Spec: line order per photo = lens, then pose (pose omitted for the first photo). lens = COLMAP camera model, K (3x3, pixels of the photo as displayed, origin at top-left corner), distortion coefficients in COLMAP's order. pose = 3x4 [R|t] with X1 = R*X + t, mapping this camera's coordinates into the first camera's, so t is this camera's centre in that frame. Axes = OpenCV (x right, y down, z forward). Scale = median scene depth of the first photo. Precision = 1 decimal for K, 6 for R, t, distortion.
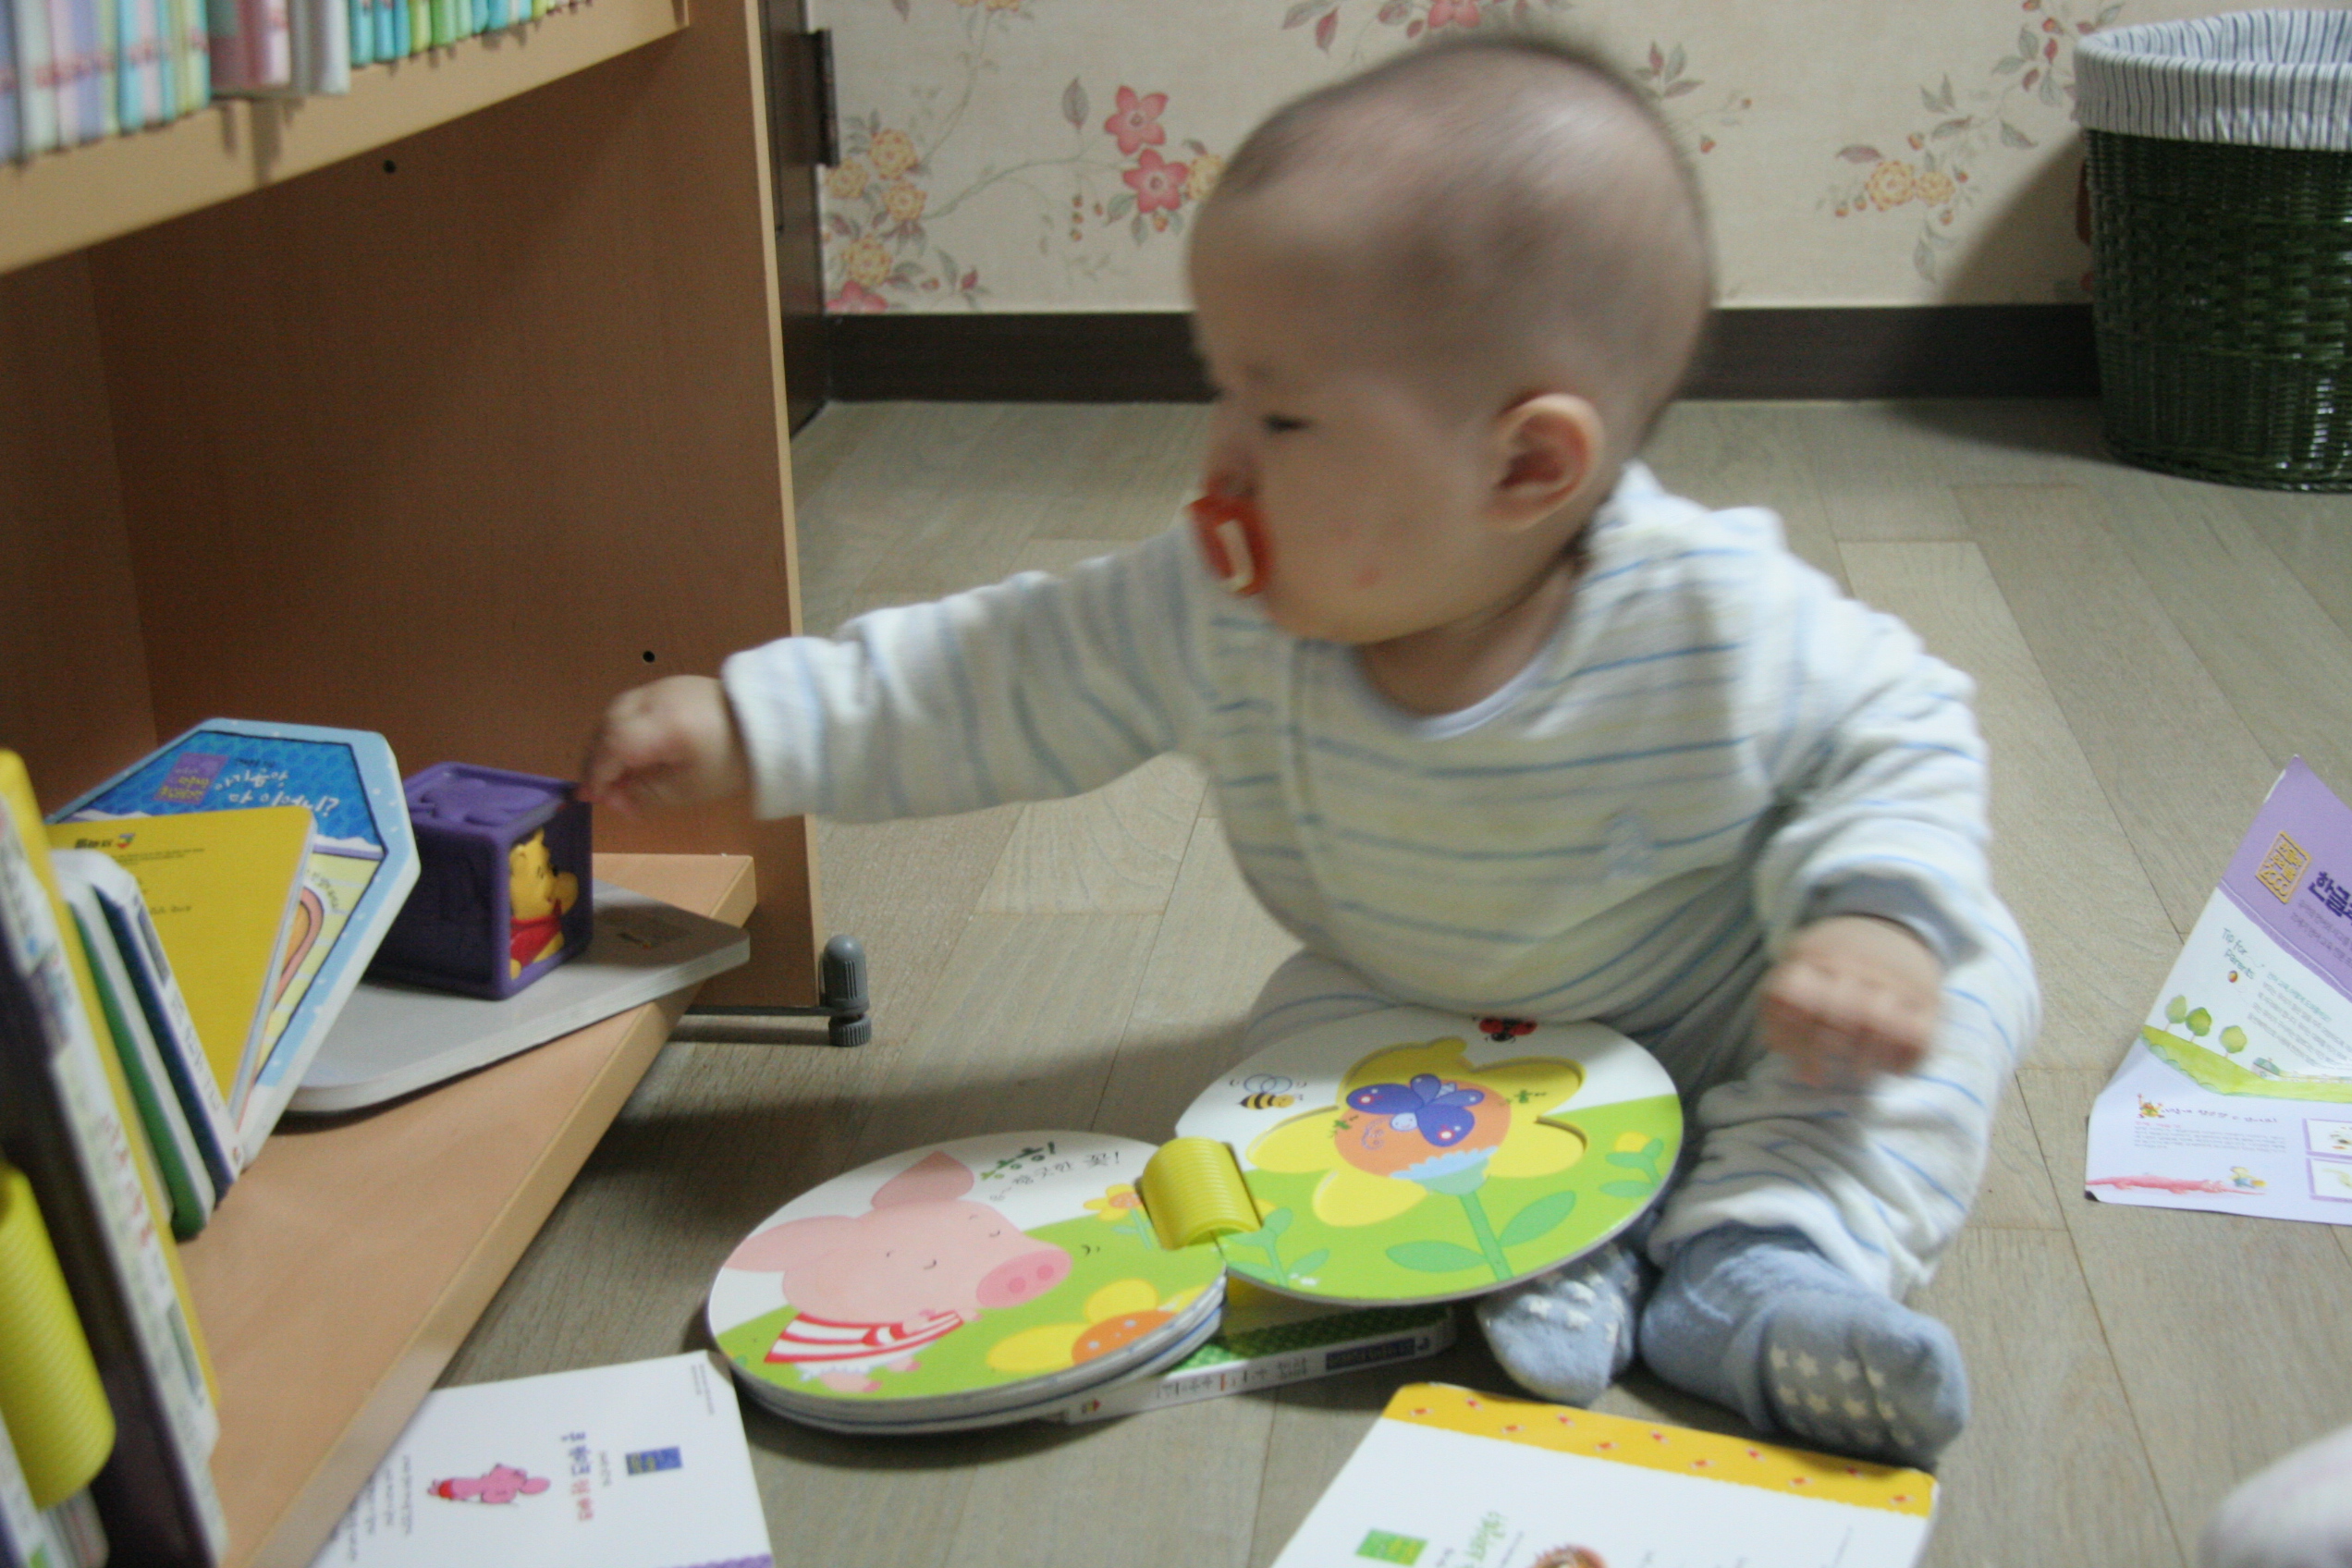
lens RADIAL K [[3286.8, 0, 1191.0], [0, 3286.8, 774.8], [0, 0, 1]] dist [0.139409, 0.000000]
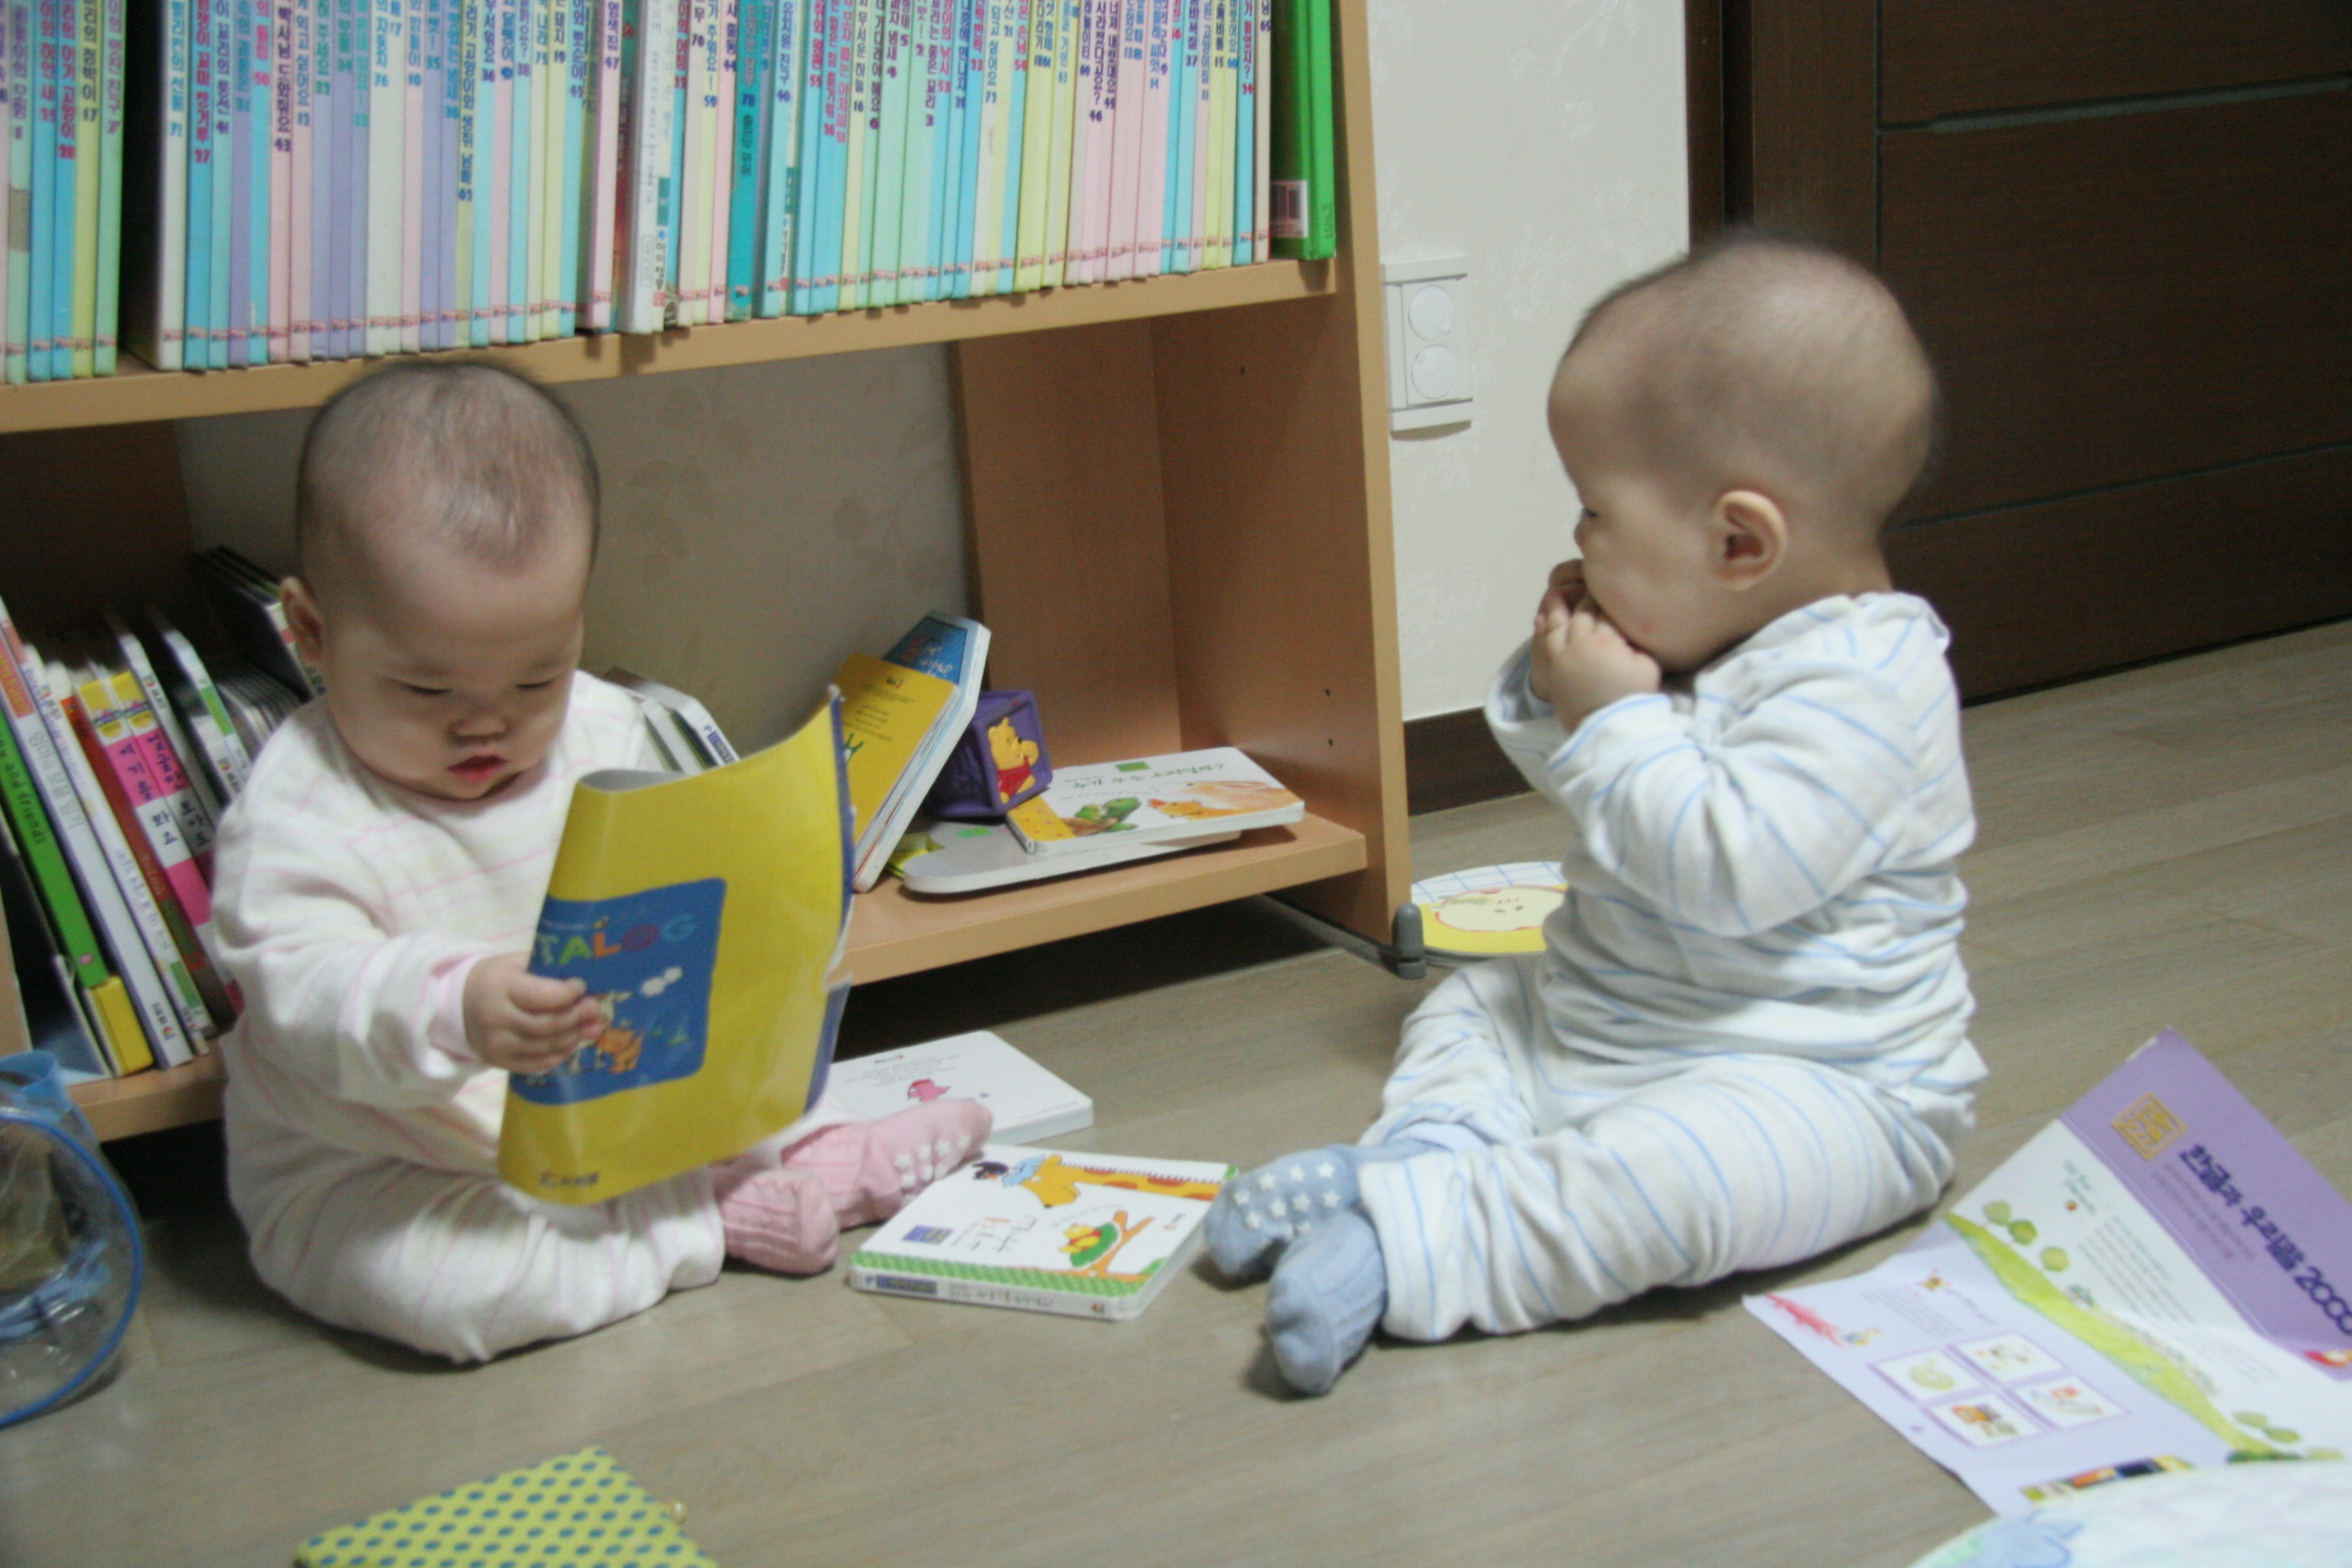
lens RADIAL K [[2734.7, 0, 1272.9], [0, 2734.7, 797.9], [0, 0, 1]] dist [0.055312, 0.000000]
pose [[0.528400, 0.193736, -0.826595, 0.780797], [-0.198813, 0.974780, 0.101376, -0.095945], [0.825389, 0.110771, 0.553591, 0.229685]]
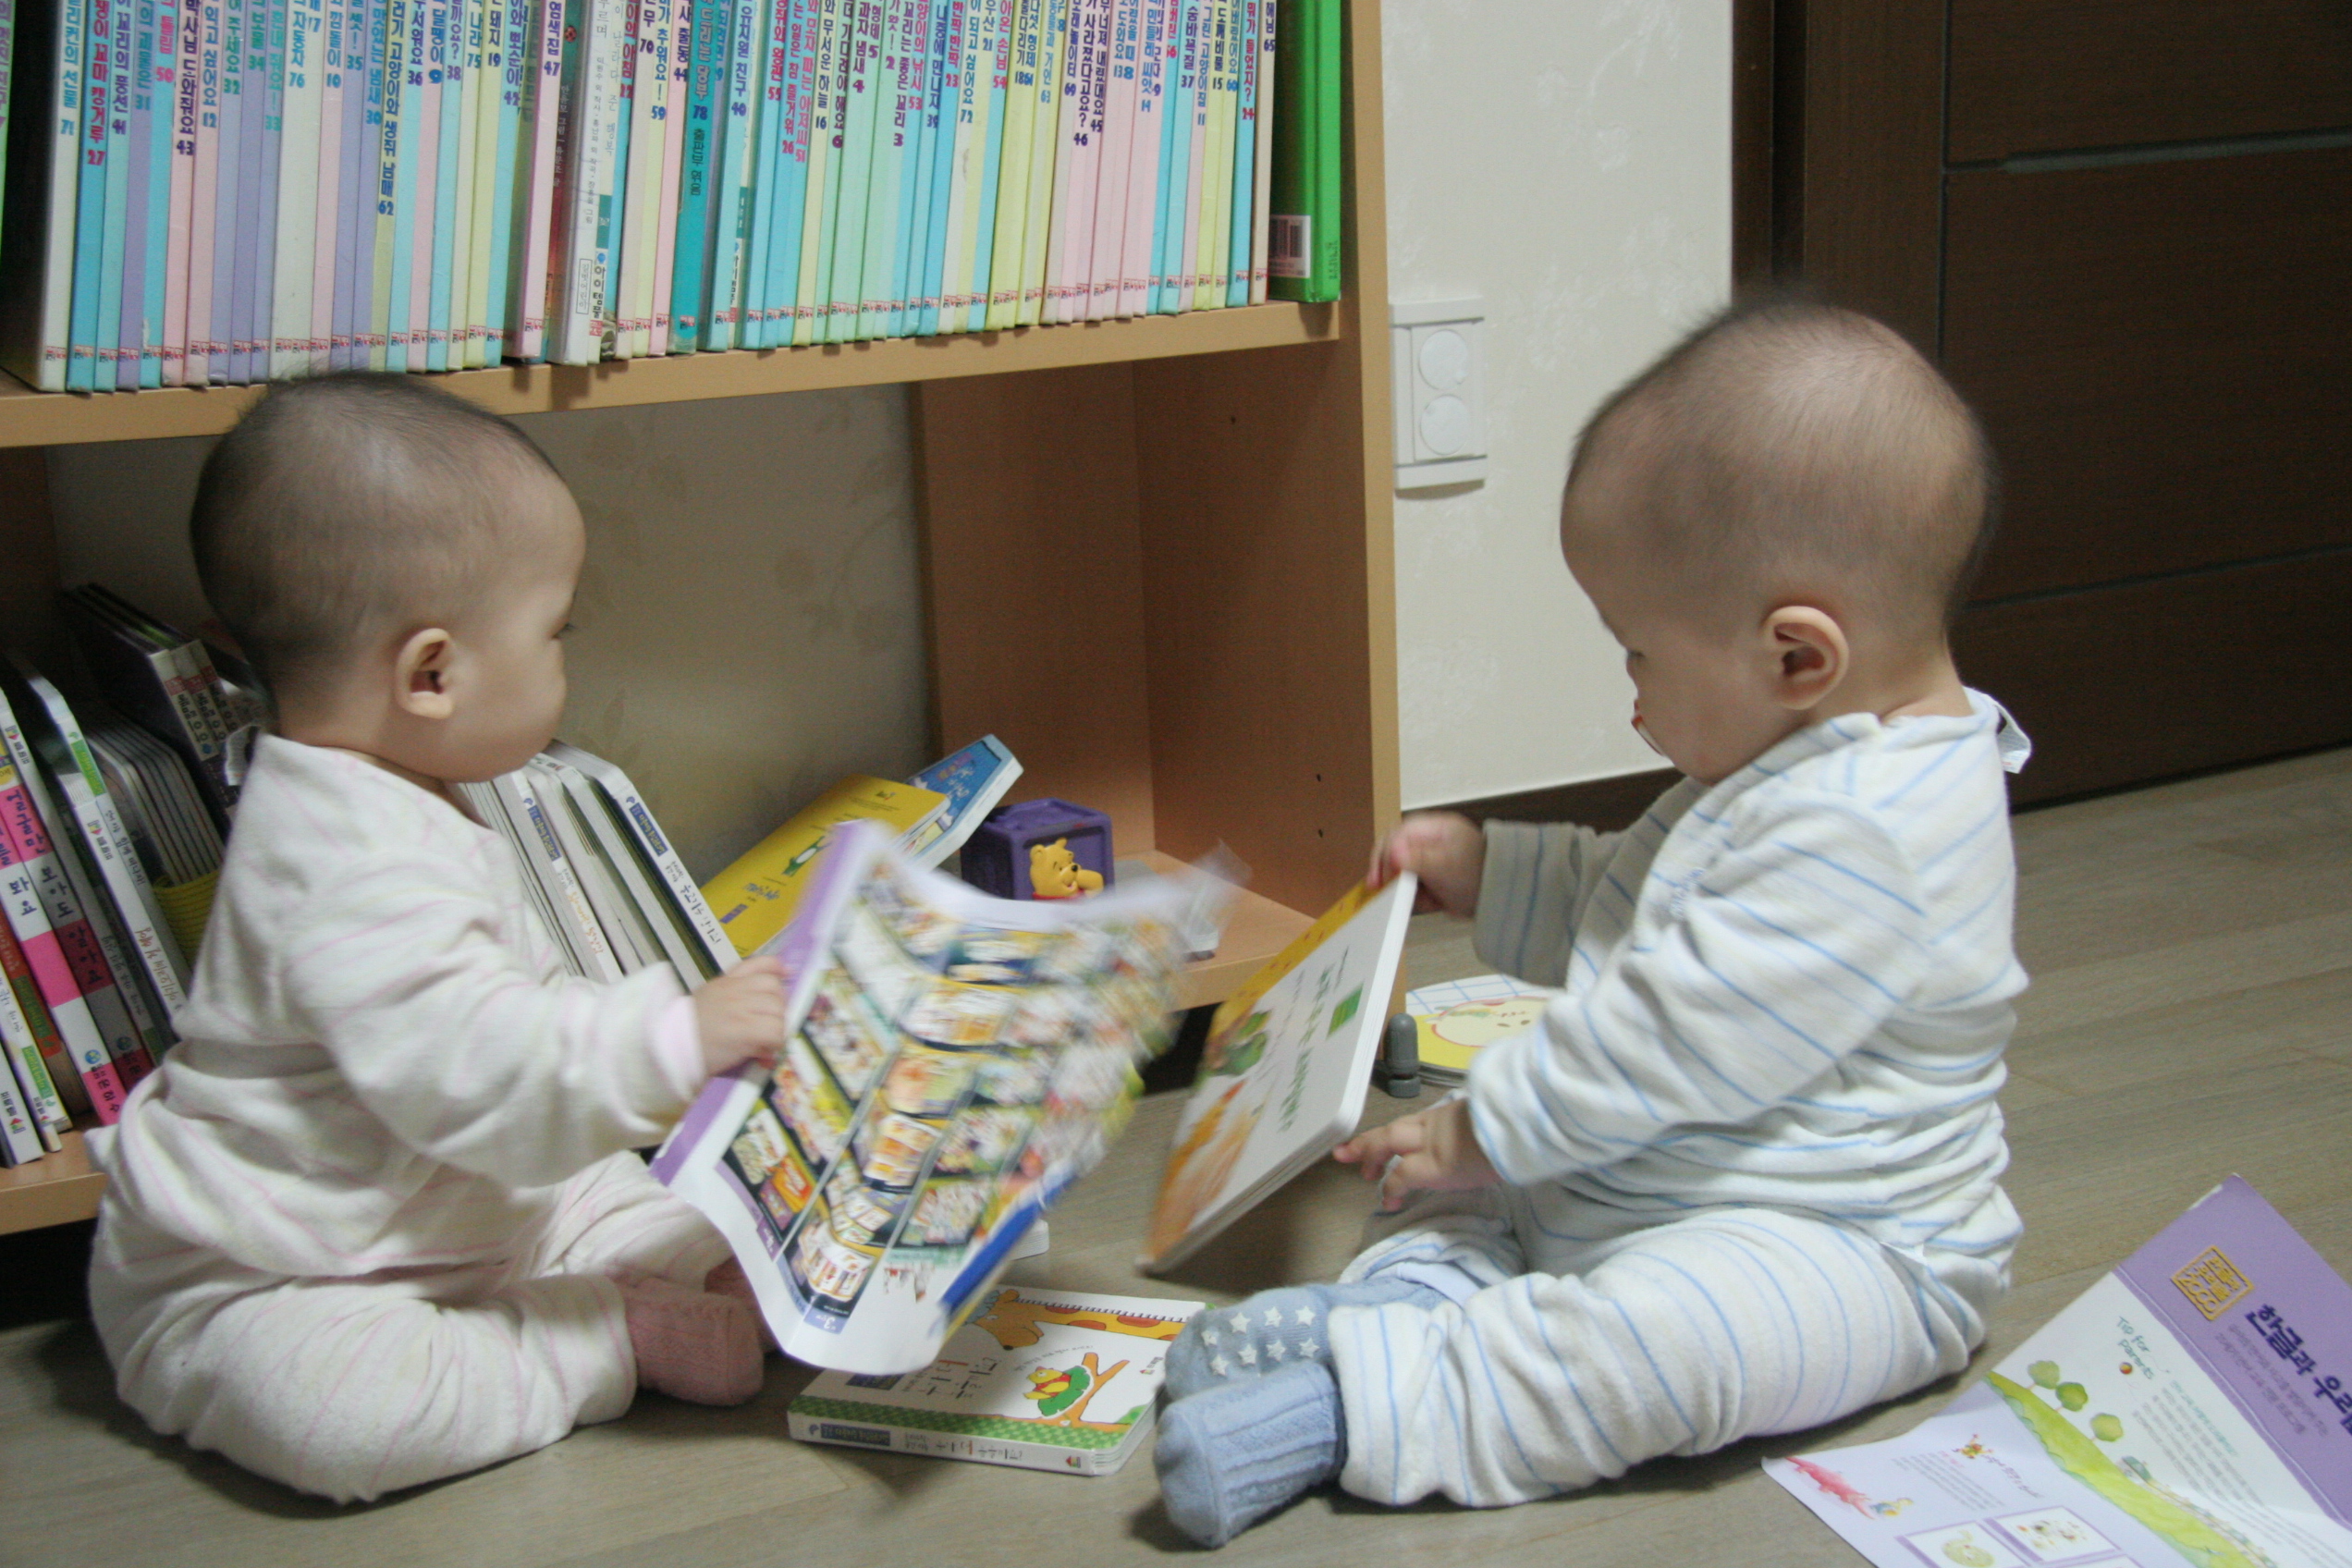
lens RADIAL K [[3074.5, 0, 1276.3], [0, 3074.5, 793.2], [0, 0, 1]] dist [0.104210, 0.000000]
pose [[0.530296, 0.184552, -0.827482, 0.796761], [-0.224160, 0.971808, 0.073087, -0.102498], [0.817642, 0.146731, 0.556715, 0.215347]]
